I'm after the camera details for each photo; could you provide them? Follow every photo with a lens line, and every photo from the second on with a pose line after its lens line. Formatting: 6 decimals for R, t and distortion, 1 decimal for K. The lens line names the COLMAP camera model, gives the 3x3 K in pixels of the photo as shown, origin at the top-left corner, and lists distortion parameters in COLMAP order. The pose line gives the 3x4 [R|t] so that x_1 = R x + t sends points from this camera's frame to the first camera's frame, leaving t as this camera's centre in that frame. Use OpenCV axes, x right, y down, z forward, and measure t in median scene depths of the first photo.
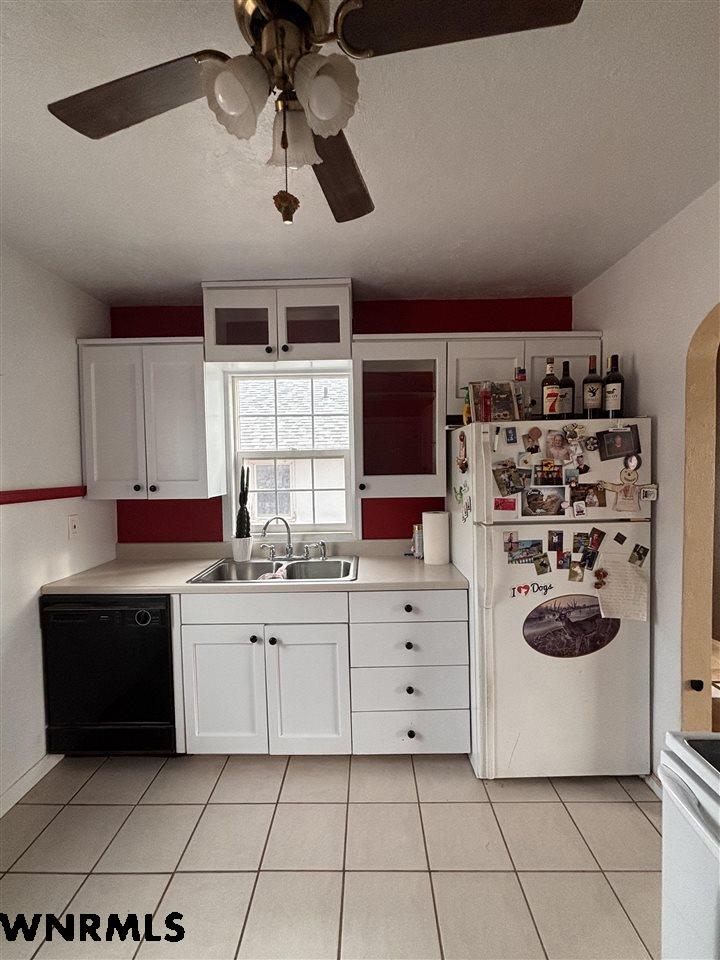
lens RADIAL K [[422.8, 0, 357.8], [0, 422.8, 478.9], [0, 0, 1]] dist [0.000726, -0.001005]
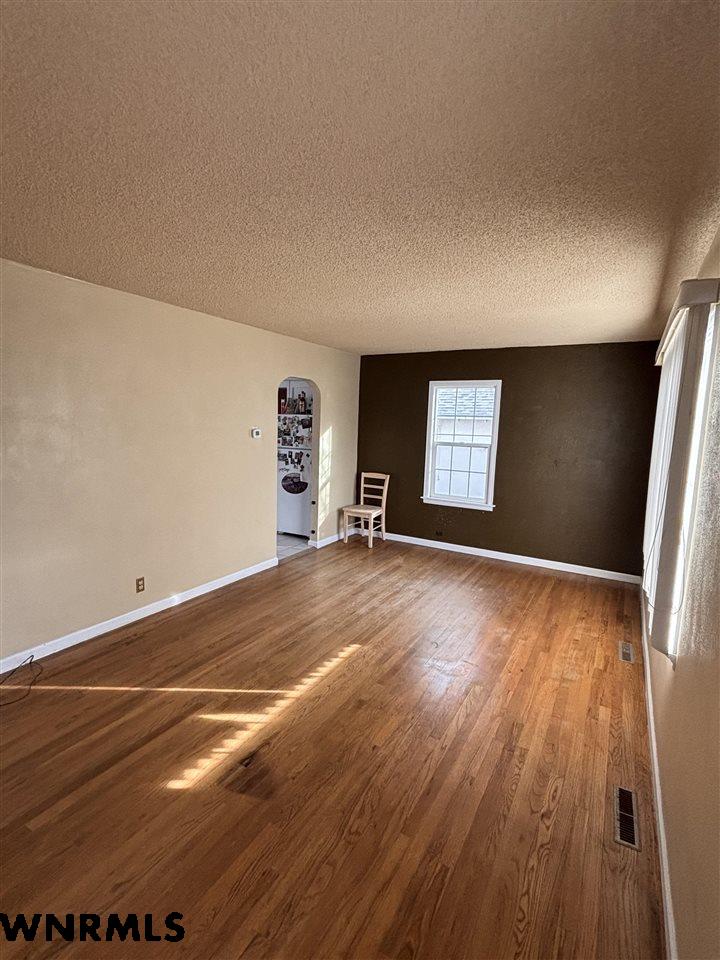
lens RADIAL K [[441.0, 0, 360.3], [0, 441.0, 480.6], [0, 0, 1]] dist [-0.000081, -0.000129]
pose [[0.870219, 0.109065, -0.480441, 2.311645], [-0.057834, 0.991060, 0.120227, -0.072994], [0.489259, -0.076838, 0.868747, -1.431915]]
